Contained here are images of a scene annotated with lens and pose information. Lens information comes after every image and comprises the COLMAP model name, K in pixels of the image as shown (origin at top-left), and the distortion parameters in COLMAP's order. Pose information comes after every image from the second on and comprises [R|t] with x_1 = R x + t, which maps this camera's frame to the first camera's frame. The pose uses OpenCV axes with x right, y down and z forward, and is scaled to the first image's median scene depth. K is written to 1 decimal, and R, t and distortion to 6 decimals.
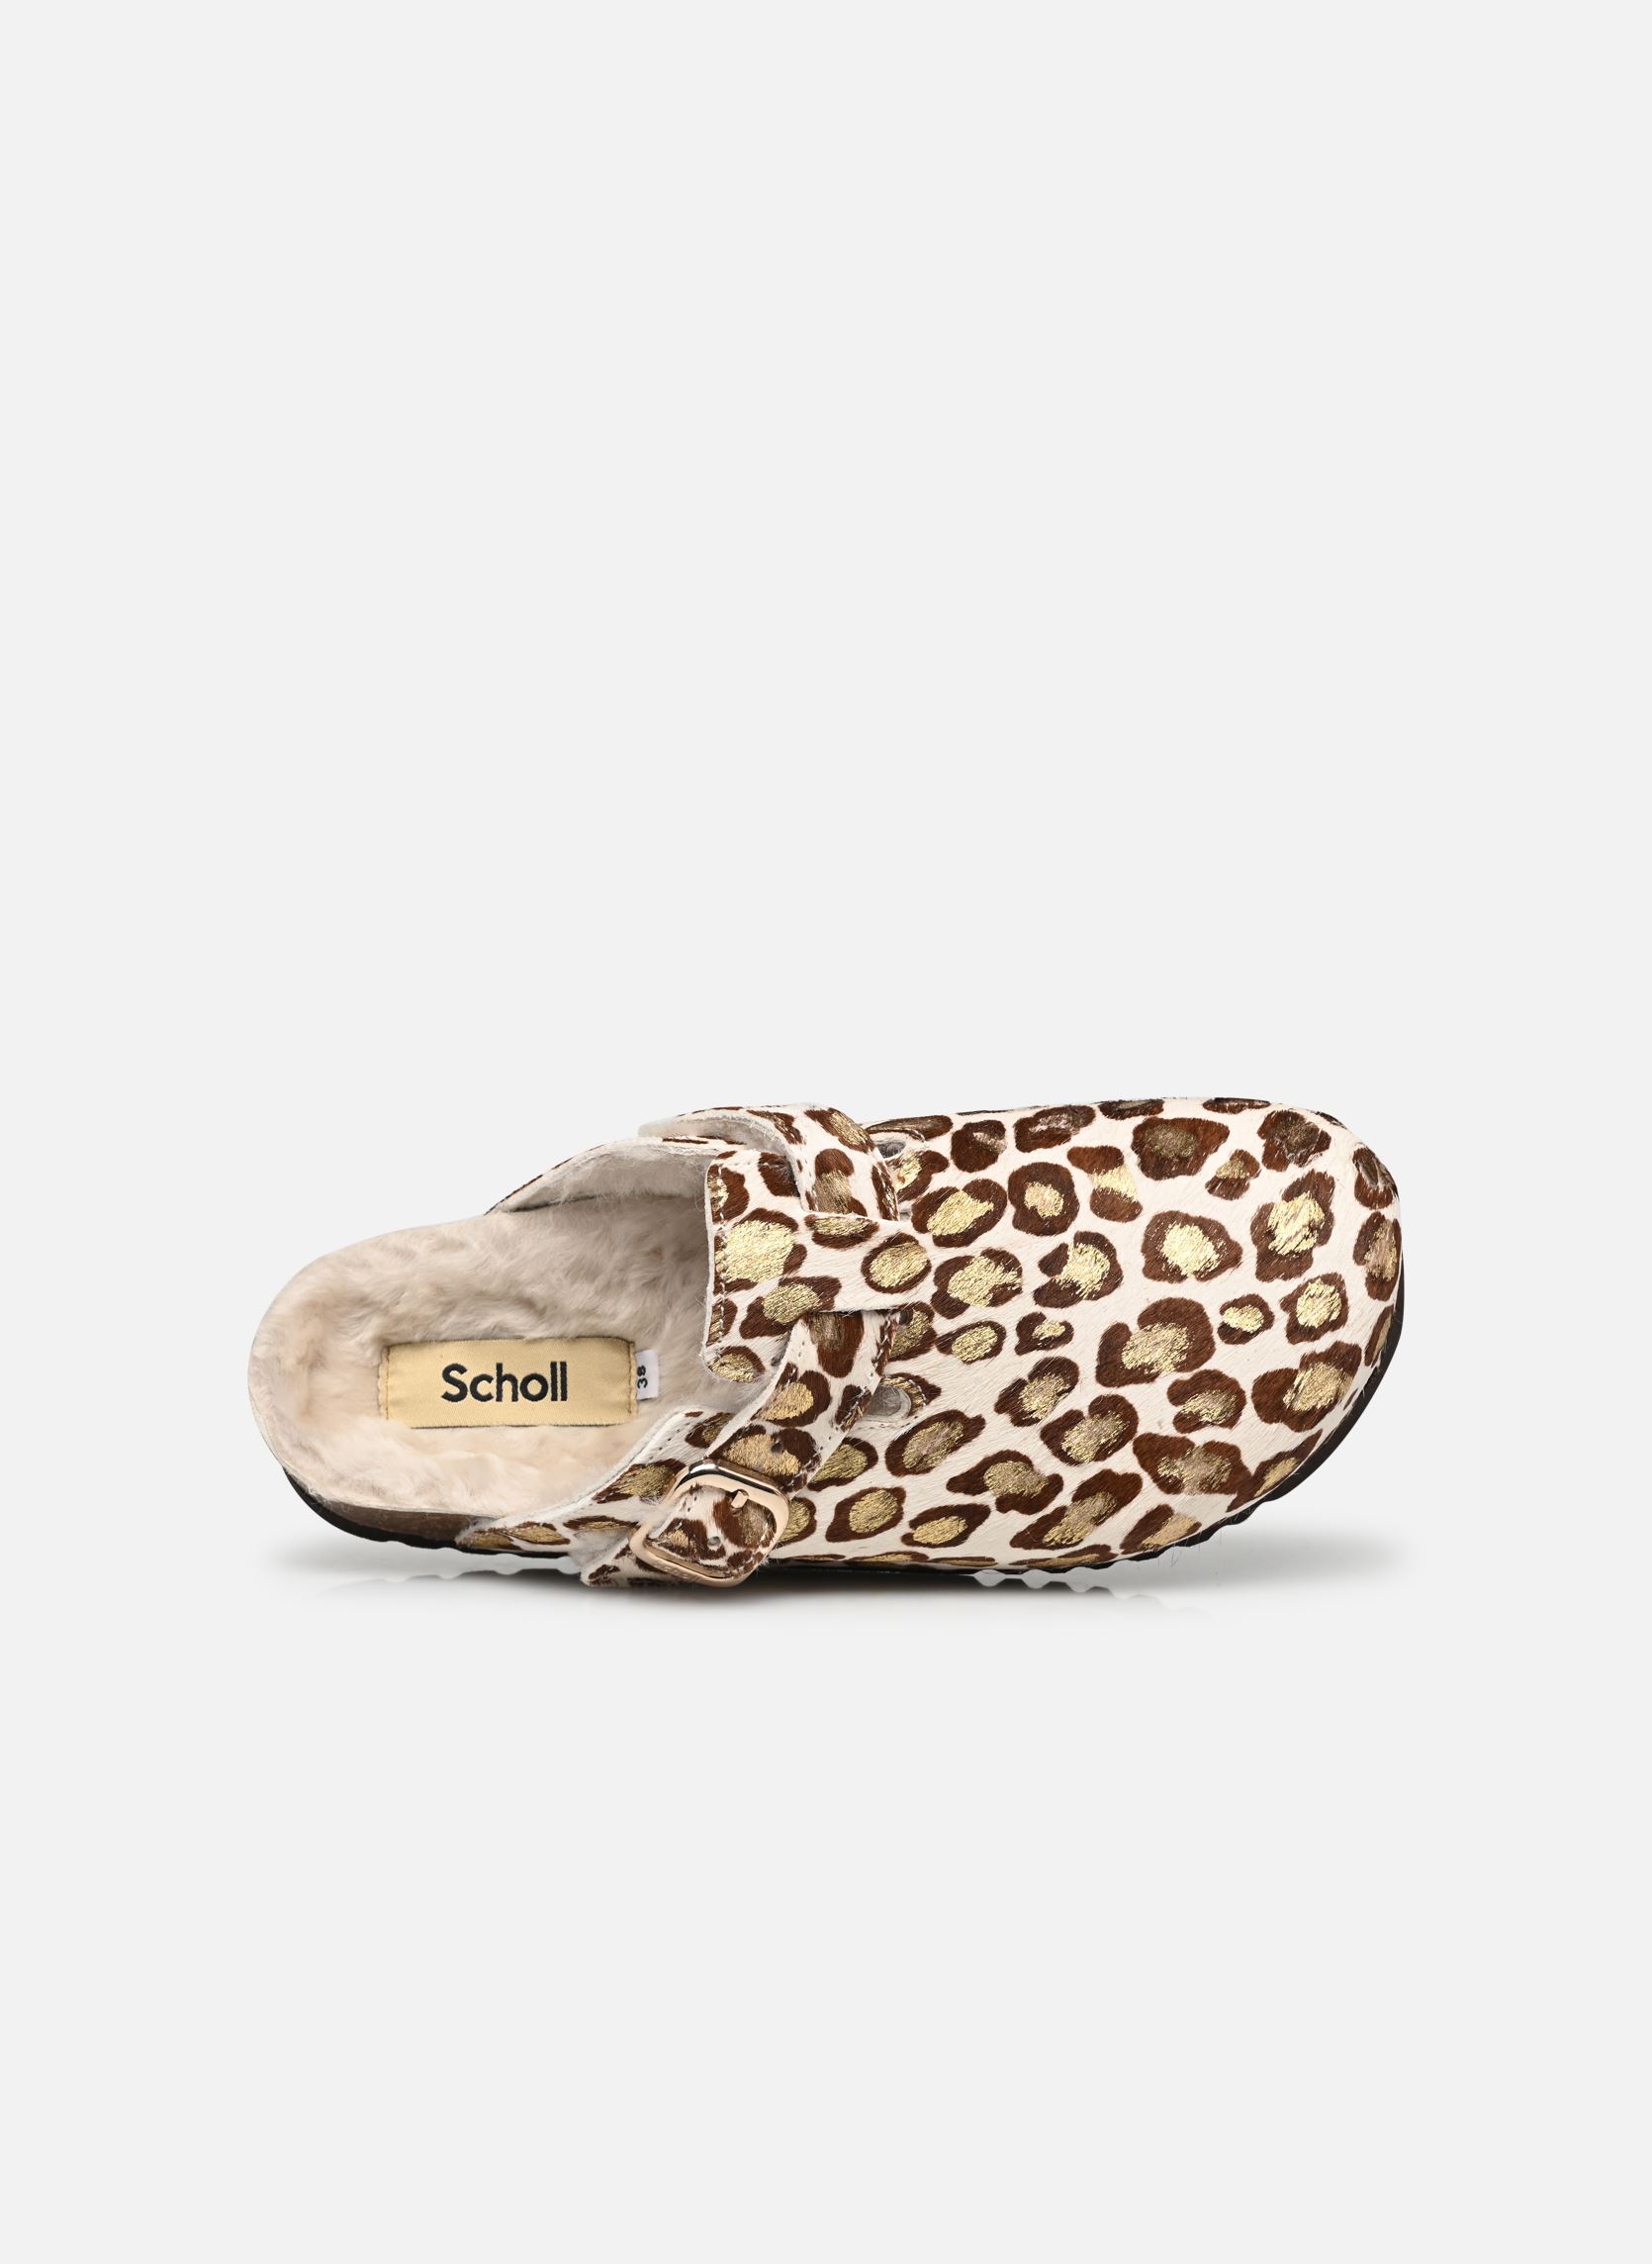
lens RADIAL K [[5988.5, 0, 826.0], [0, 5988.5, 1132.0], [0, 0, 1]] dist [-0.016942, -0.237075]
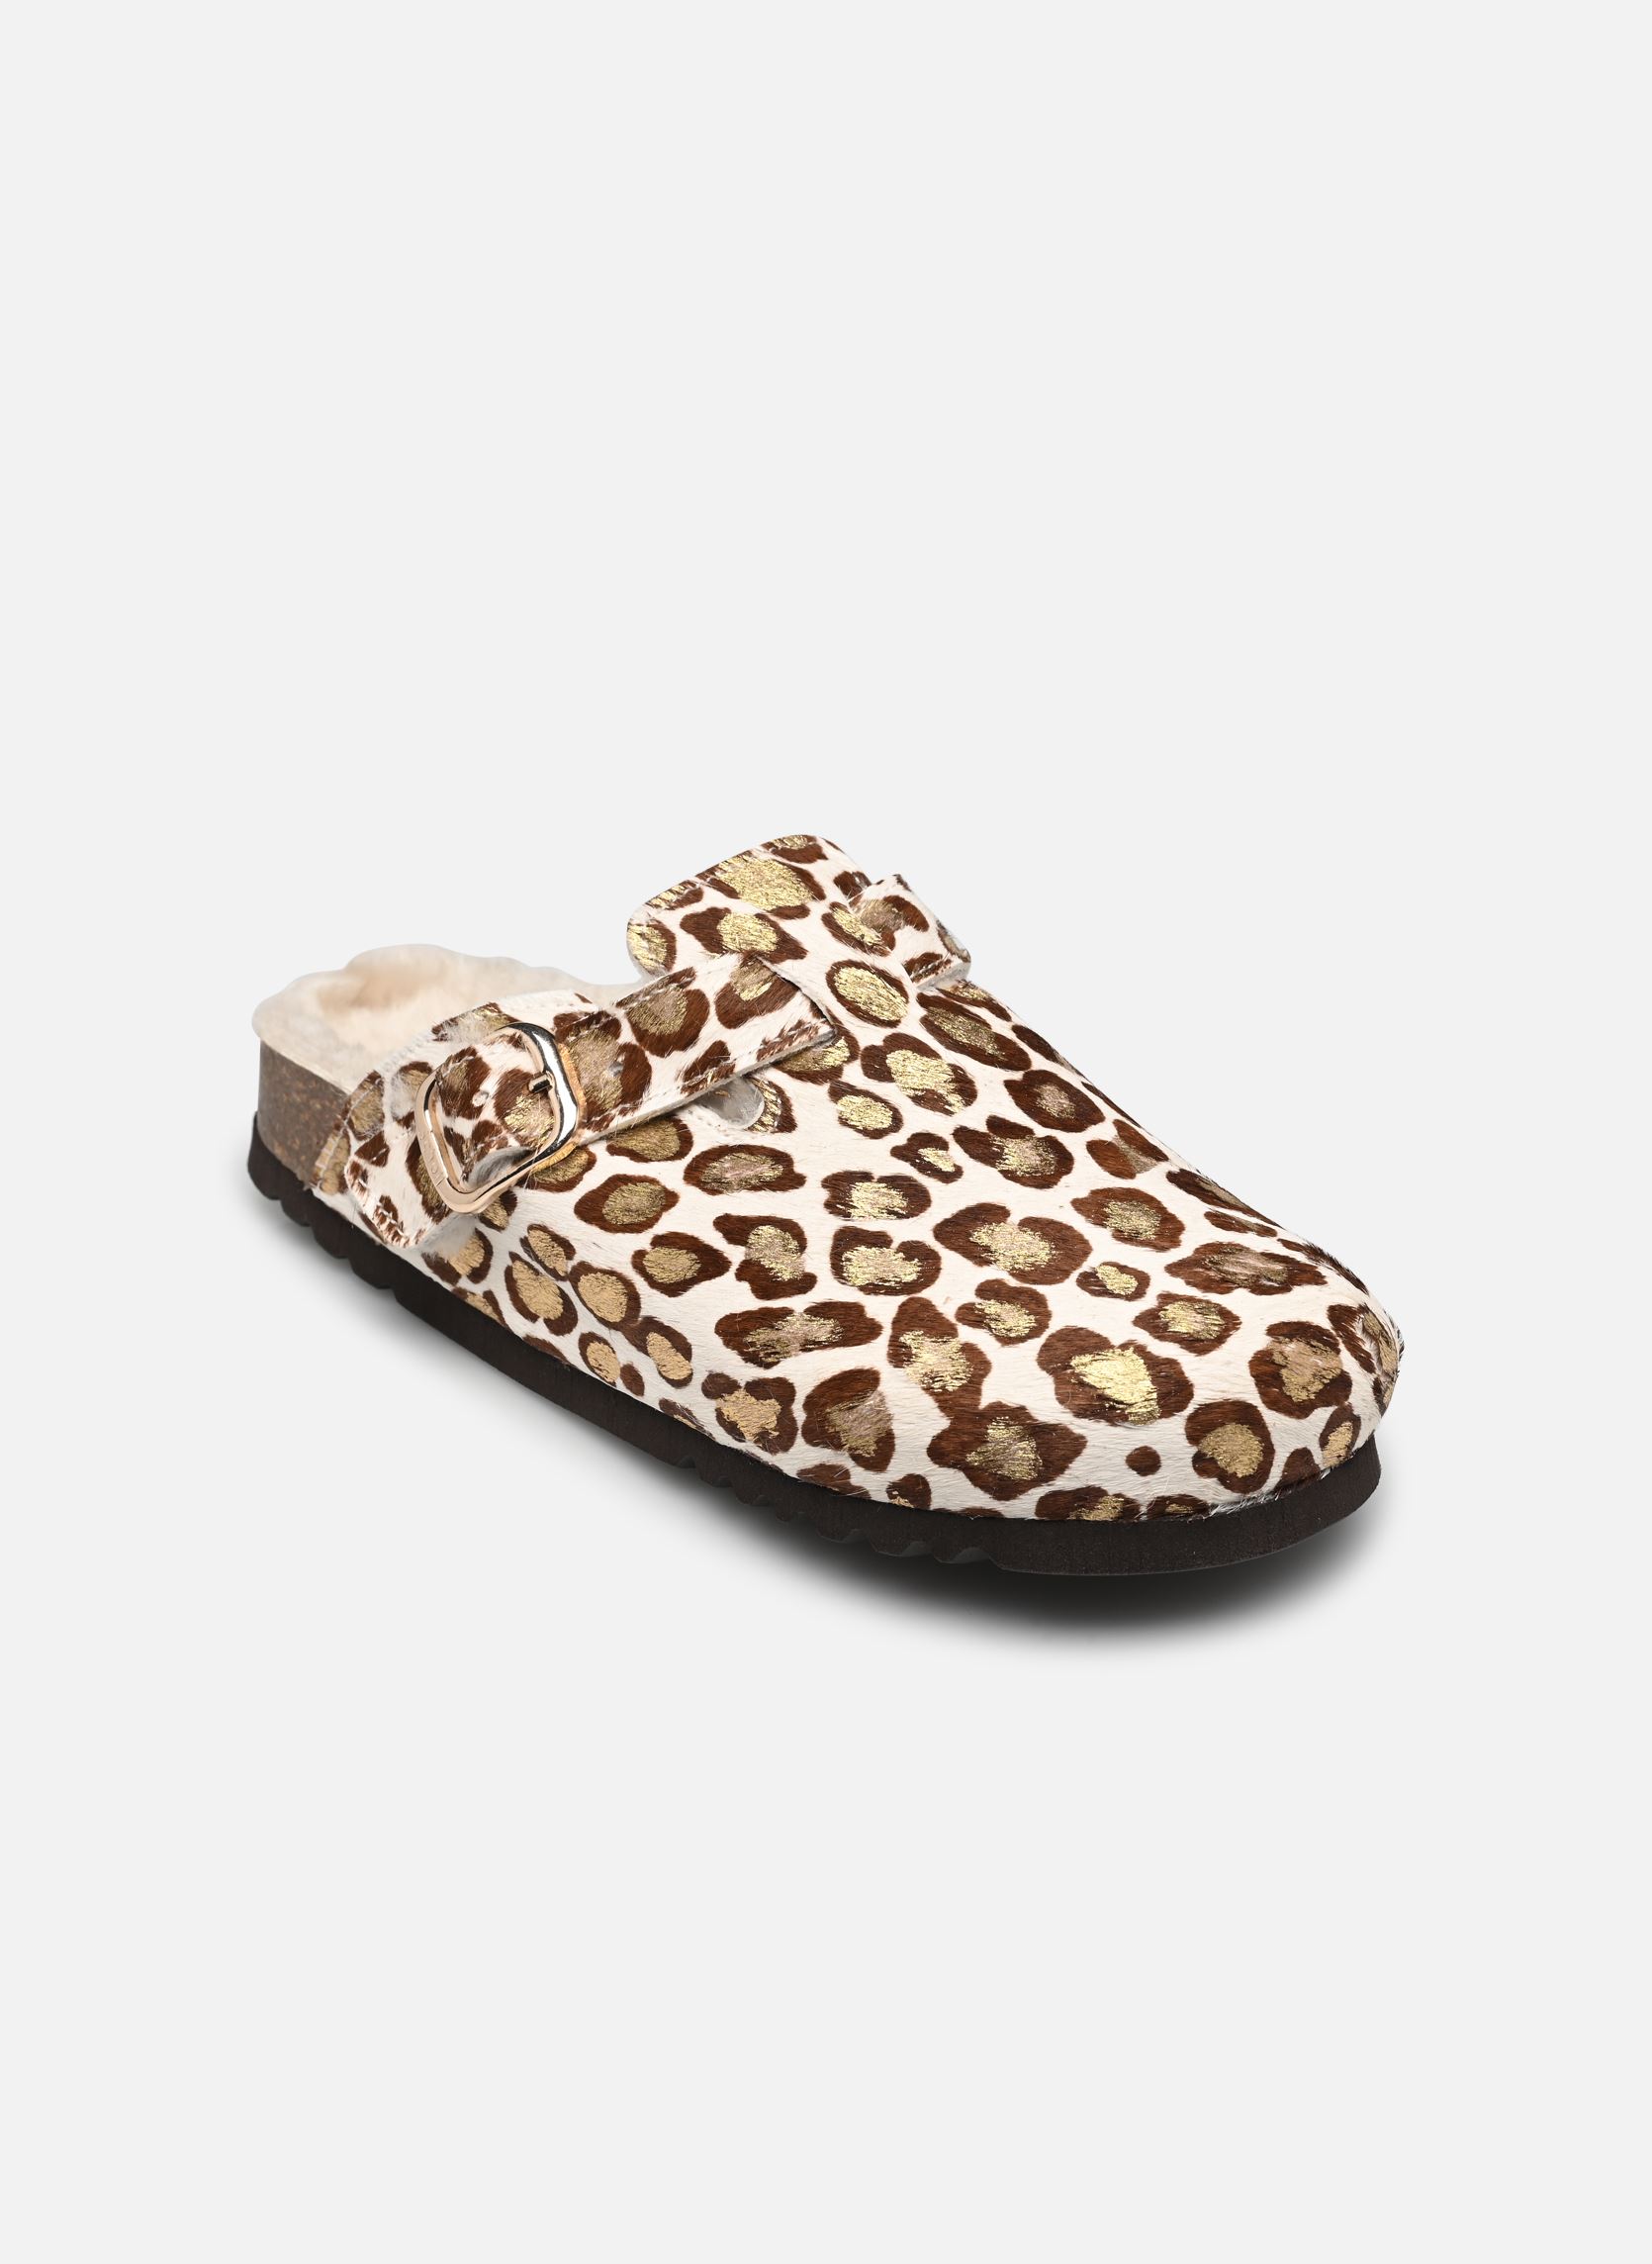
lens RADIAL K [[5988.5, 0, 826.0], [0, 5988.5, 1132.0], [0, 0, 1]] dist [-0.016942, -0.237075]
pose [[0.651061, 0.427455, -0.627217, 0.534502], [-0.748064, 0.501288, -0.434869, 0.395384], [0.128530, 0.752325, 0.646133, 0.468934]]
